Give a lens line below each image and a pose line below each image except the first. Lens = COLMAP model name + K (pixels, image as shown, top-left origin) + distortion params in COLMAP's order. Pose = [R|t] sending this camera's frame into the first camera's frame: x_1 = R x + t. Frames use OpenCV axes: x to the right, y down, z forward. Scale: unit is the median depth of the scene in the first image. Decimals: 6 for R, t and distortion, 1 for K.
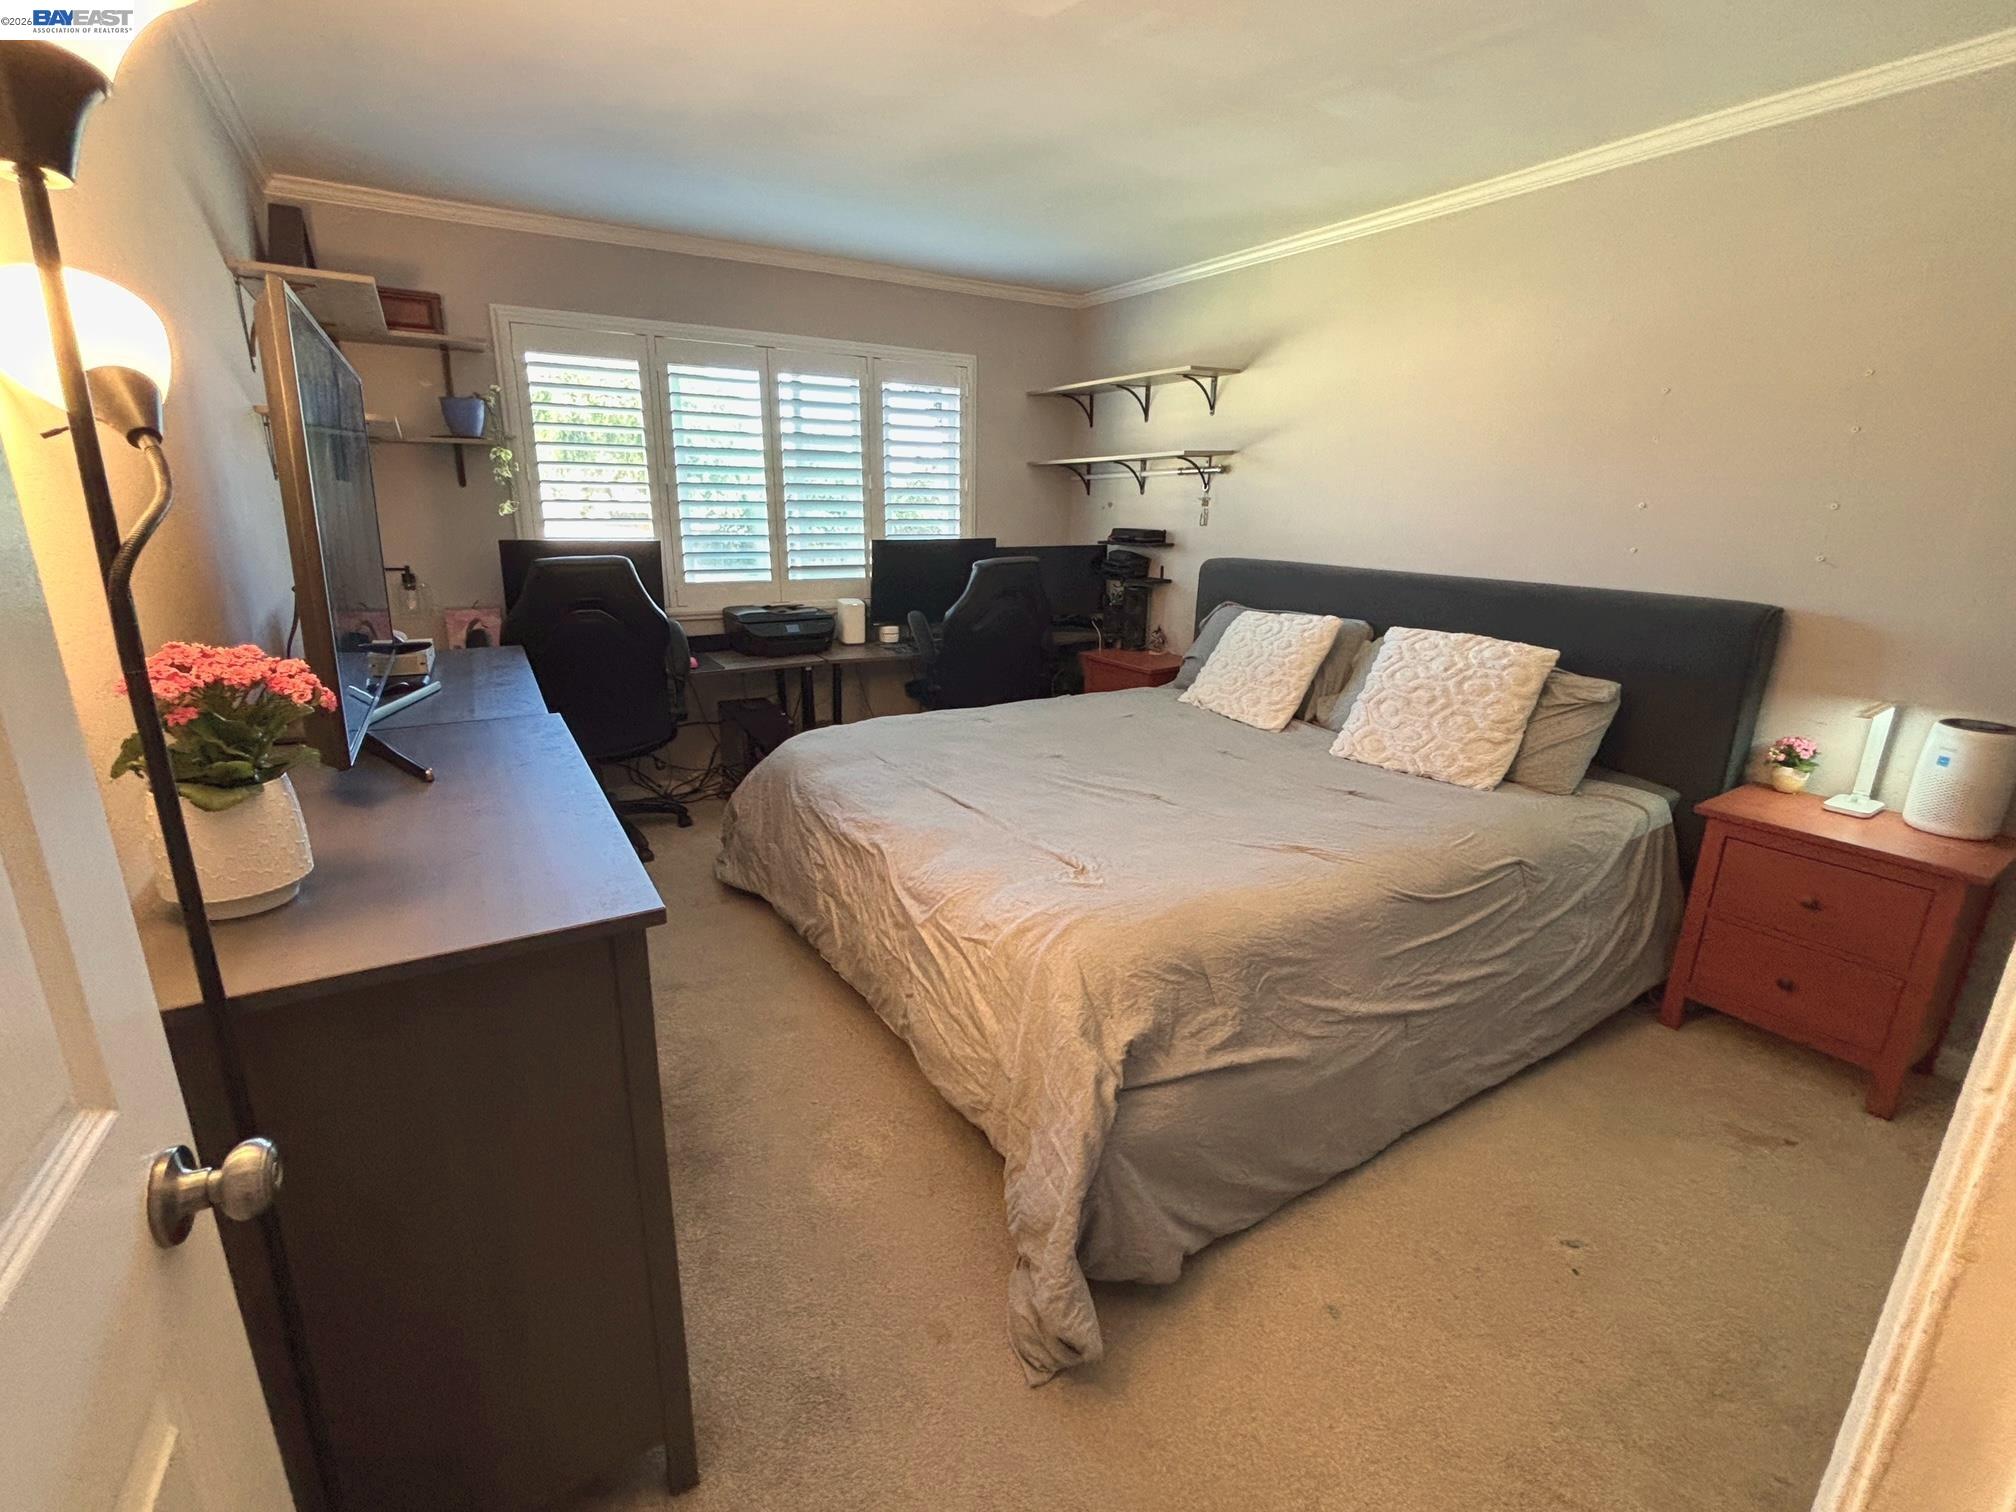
lens RADIAL K [[882.6, 0, 991.1], [0, 882.6, 747.3], [0, 0, 1]] dist [0.016786, -0.001206]
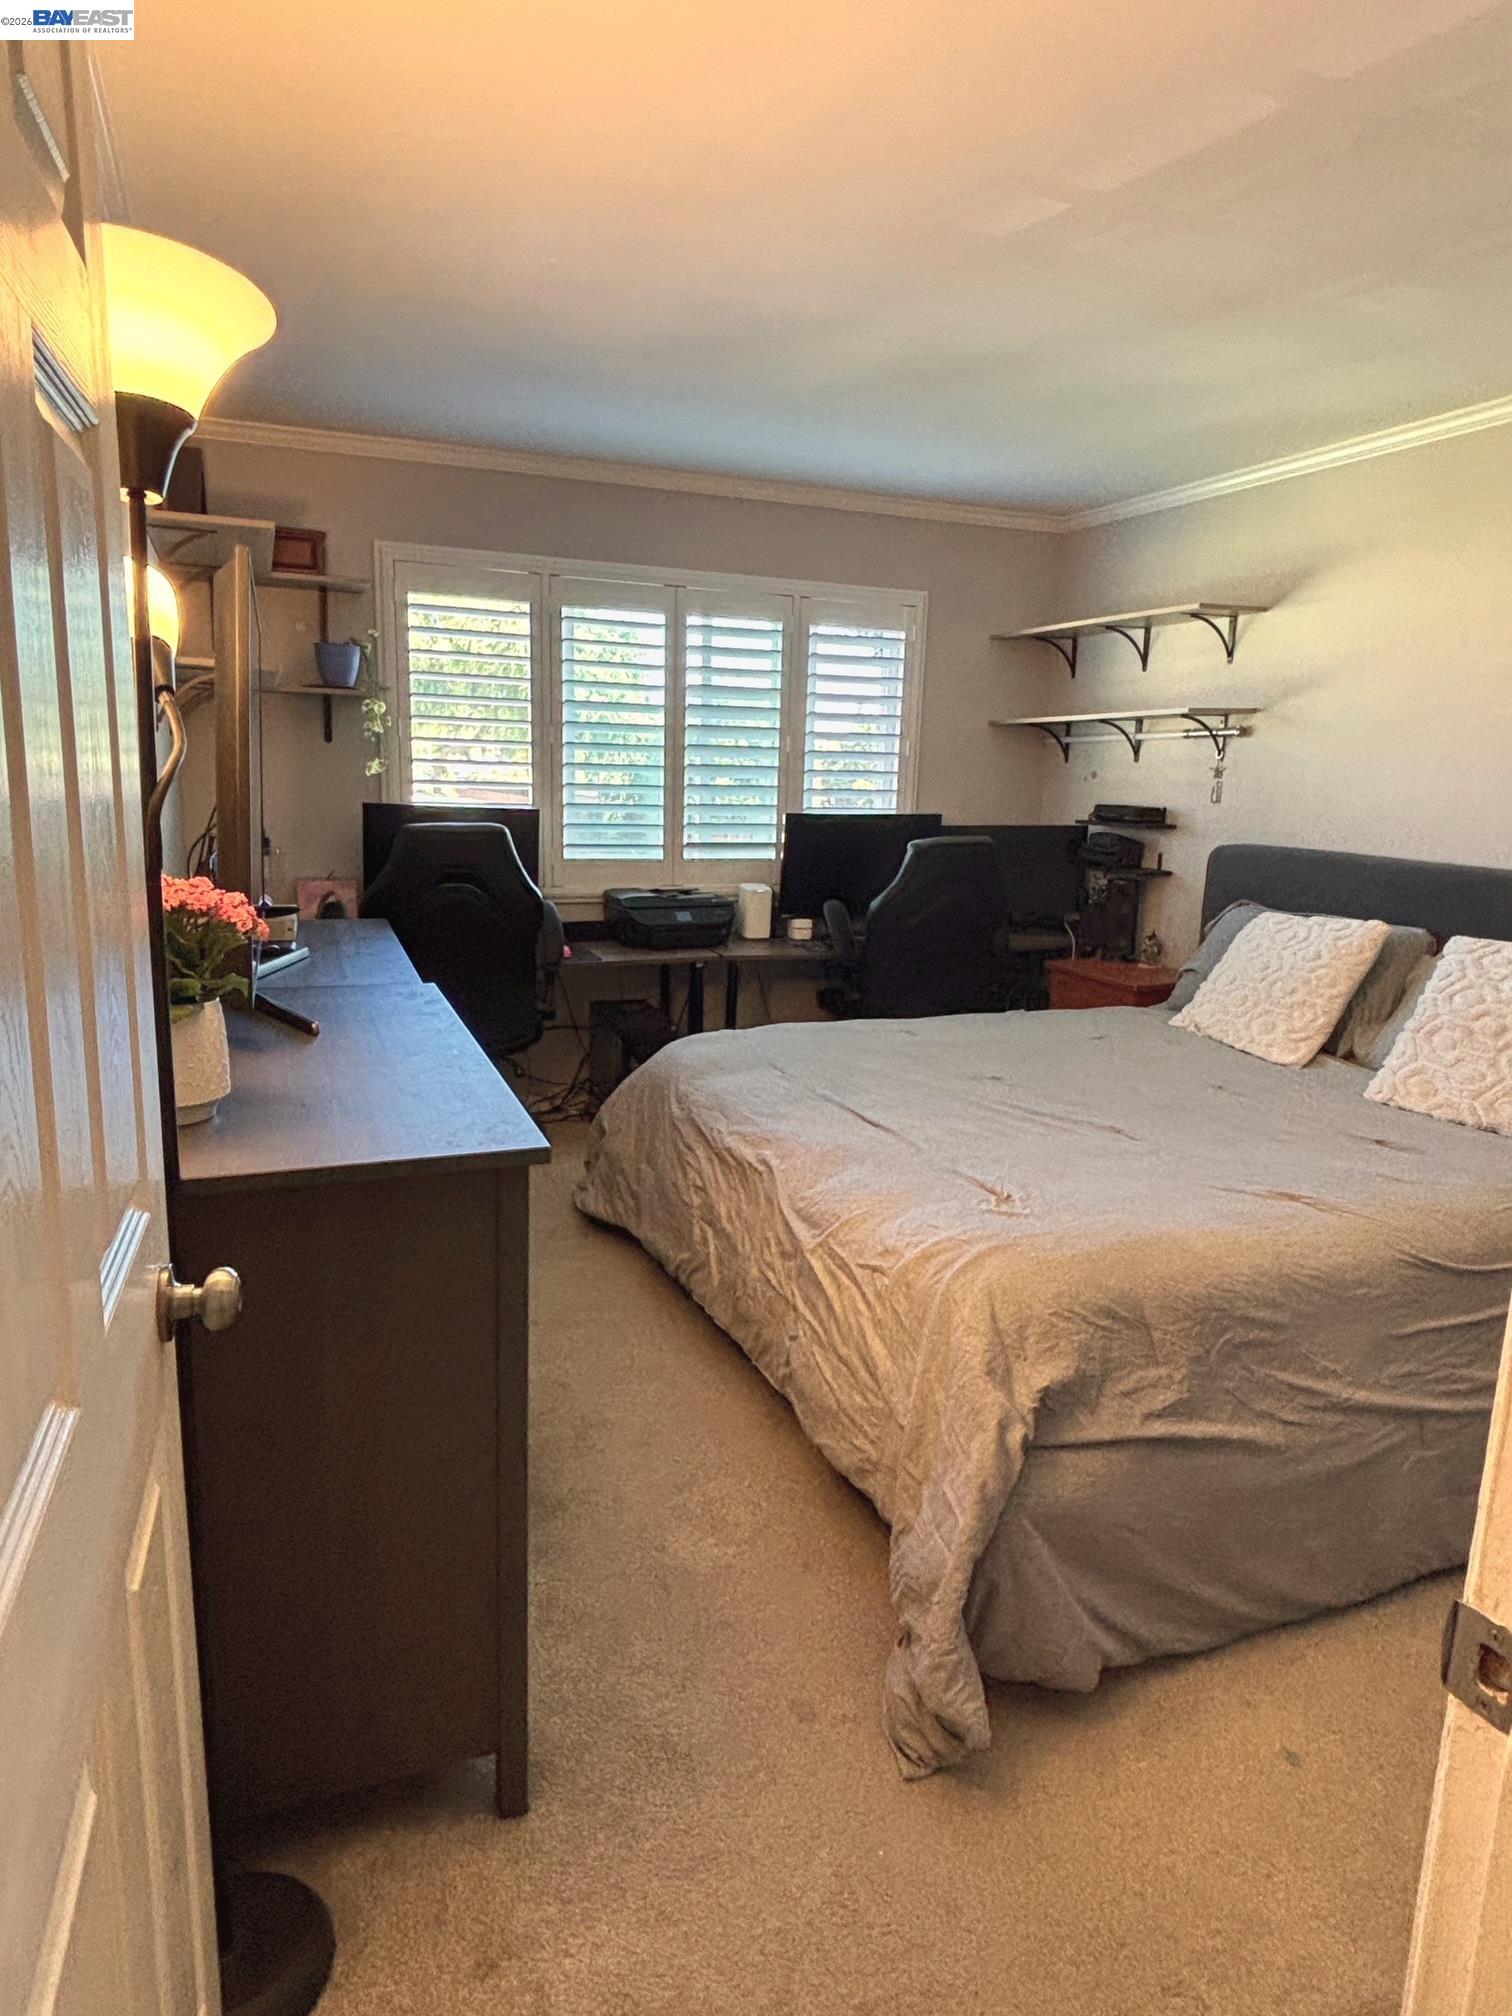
lens RADIAL K [[1202.9, 0, 755.8], [0, 1202.9, 993.6], [0, 0, 1]] dist [0.032724, -0.005408]
pose [[0.986783, 0.045555, -0.155514, 0.027607], [-0.059038, 0.994782, -0.083210, 0.040661], [0.150912, 0.091292, 0.984323, -0.128717]]
